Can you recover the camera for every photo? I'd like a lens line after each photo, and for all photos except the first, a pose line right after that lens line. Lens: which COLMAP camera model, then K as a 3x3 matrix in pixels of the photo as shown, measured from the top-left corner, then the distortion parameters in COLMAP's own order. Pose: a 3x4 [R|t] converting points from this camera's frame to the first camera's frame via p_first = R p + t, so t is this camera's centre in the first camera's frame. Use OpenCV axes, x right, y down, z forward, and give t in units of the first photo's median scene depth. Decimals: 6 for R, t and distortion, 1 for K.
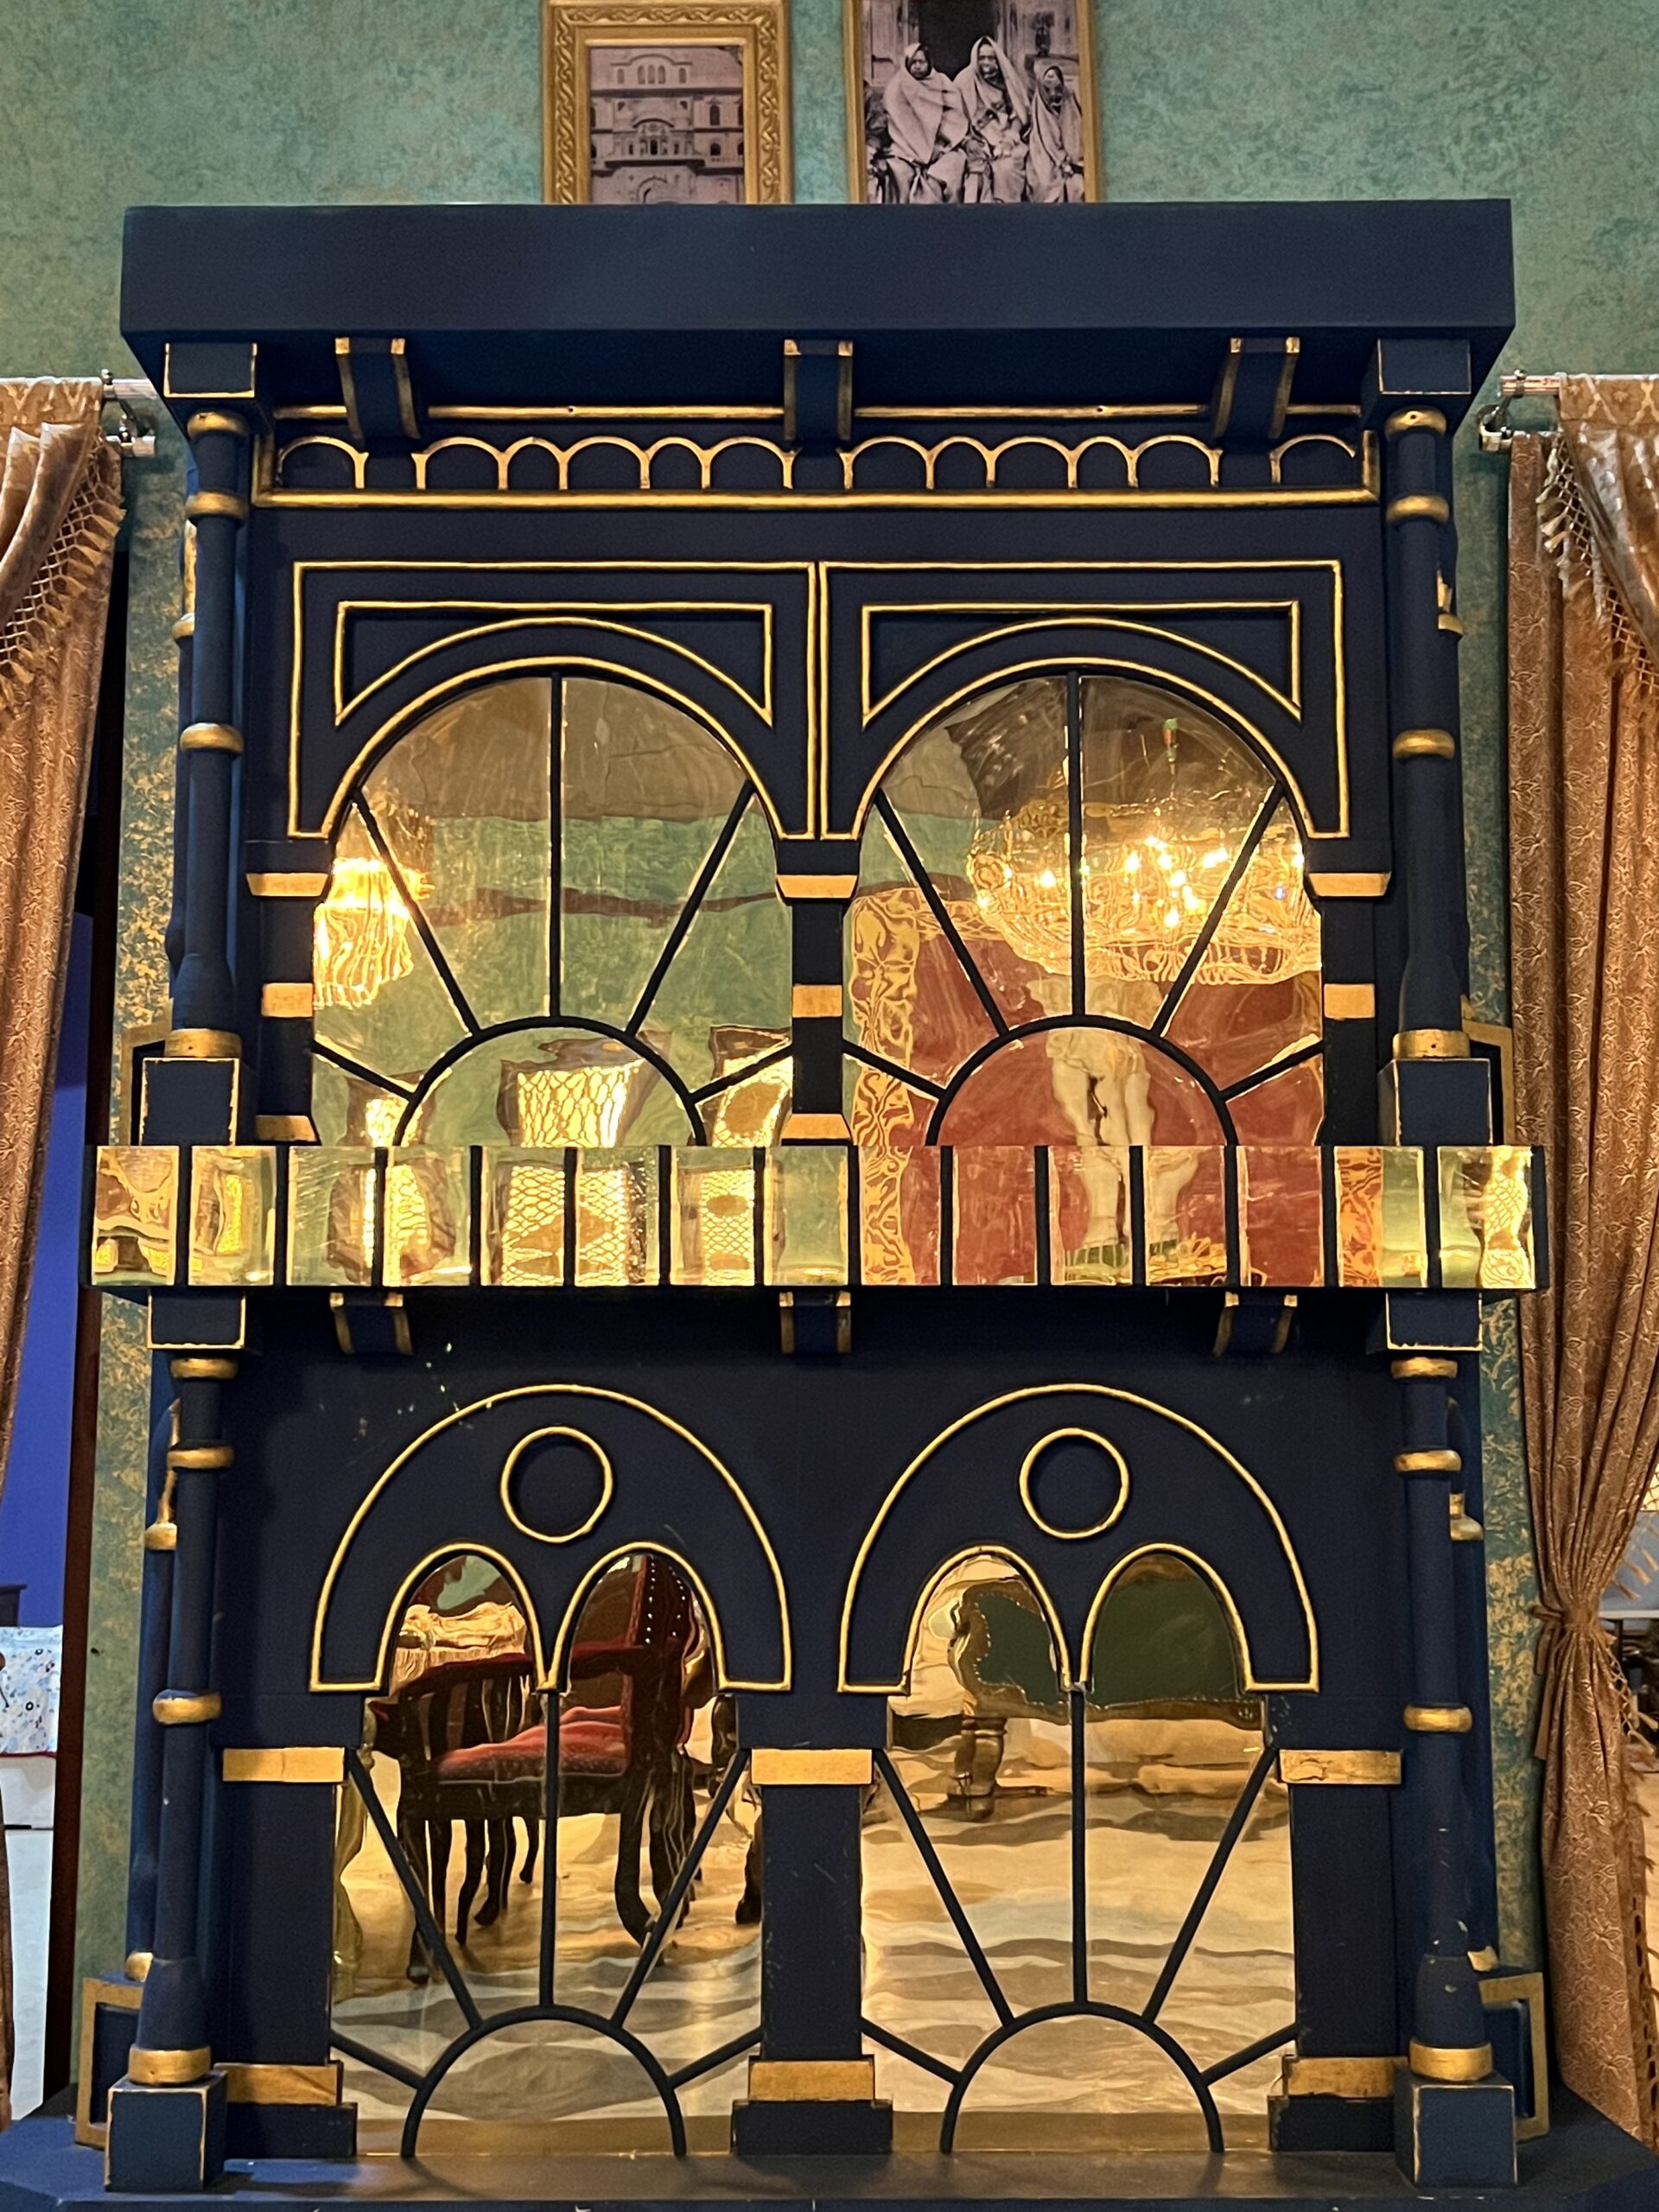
lens RADIAL K [[2742.9, 0, 830.2], [0, 2742.9, 1111.2], [0, 0, 1]] dist [0.055189, 0.000000]
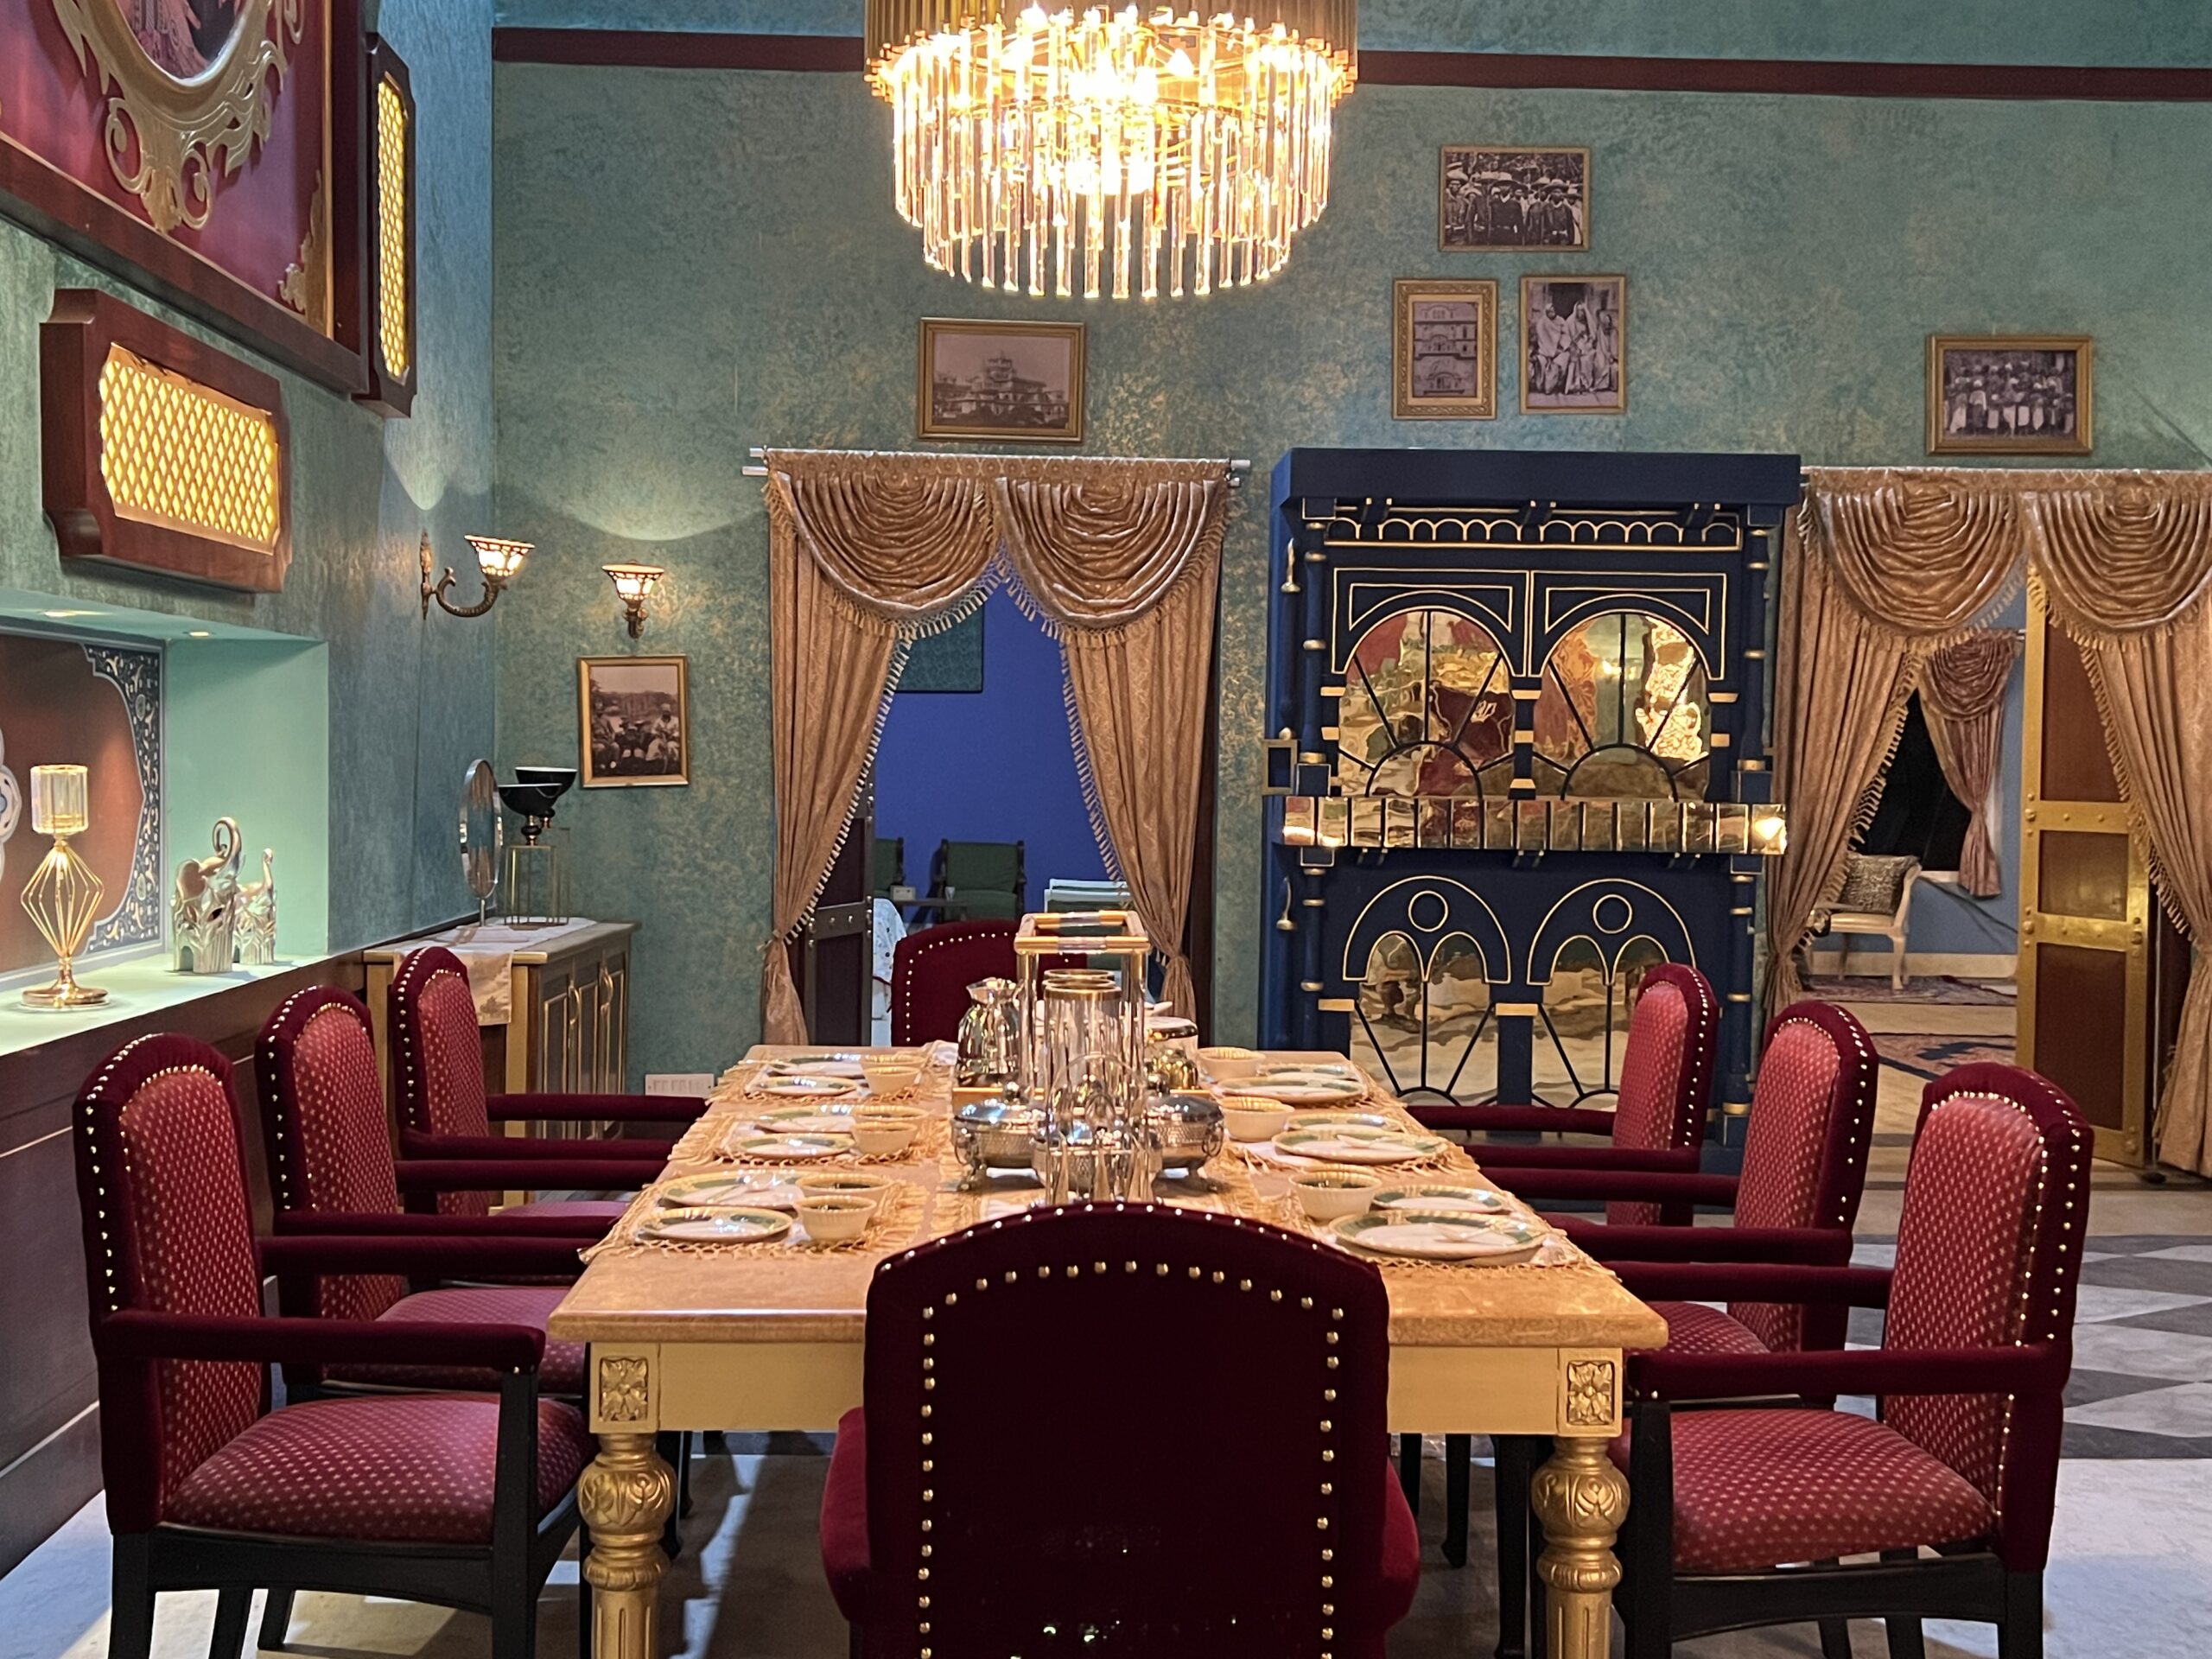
lens RADIAL K [[2444.3, 0, 1103.3], [0, 2444.3, 826.4], [0, 0, 1]] dist [0.104986, 0.000000]
pose [[0.999405, 0.015143, 0.030986, -0.484279], [-0.020804, 0.981282, 0.191452, -0.400214], [-0.027507, -0.191982, 0.981013, -1.360791]]
